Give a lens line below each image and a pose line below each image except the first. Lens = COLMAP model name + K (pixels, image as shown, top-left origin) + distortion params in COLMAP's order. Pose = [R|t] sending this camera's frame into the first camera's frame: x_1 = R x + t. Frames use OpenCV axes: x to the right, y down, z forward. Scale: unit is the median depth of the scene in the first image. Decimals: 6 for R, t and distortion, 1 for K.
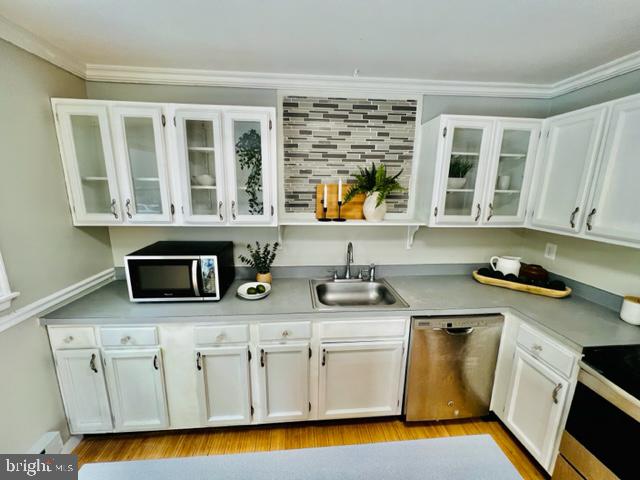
lens RADIAL K [[255.3, 0, 319.2], [0, 255.3, 238.4], [0, 0, 1]] dist [-0.000673, 0.000514]
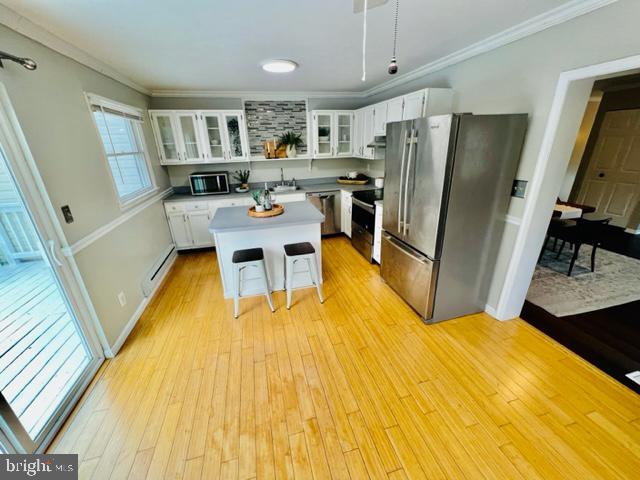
lens RADIAL K [[255.3, 0, 318.0], [0, 255.3, 240.9], [0, 0, 1]] dist [-0.000673, 0.000514]
pose [[0.985578, -0.097484, 0.138321, 0.066029], [0.073126, 0.982488, 0.171379, 0.305300], [-0.152605, -0.158793, 0.975447, -1.460486]]
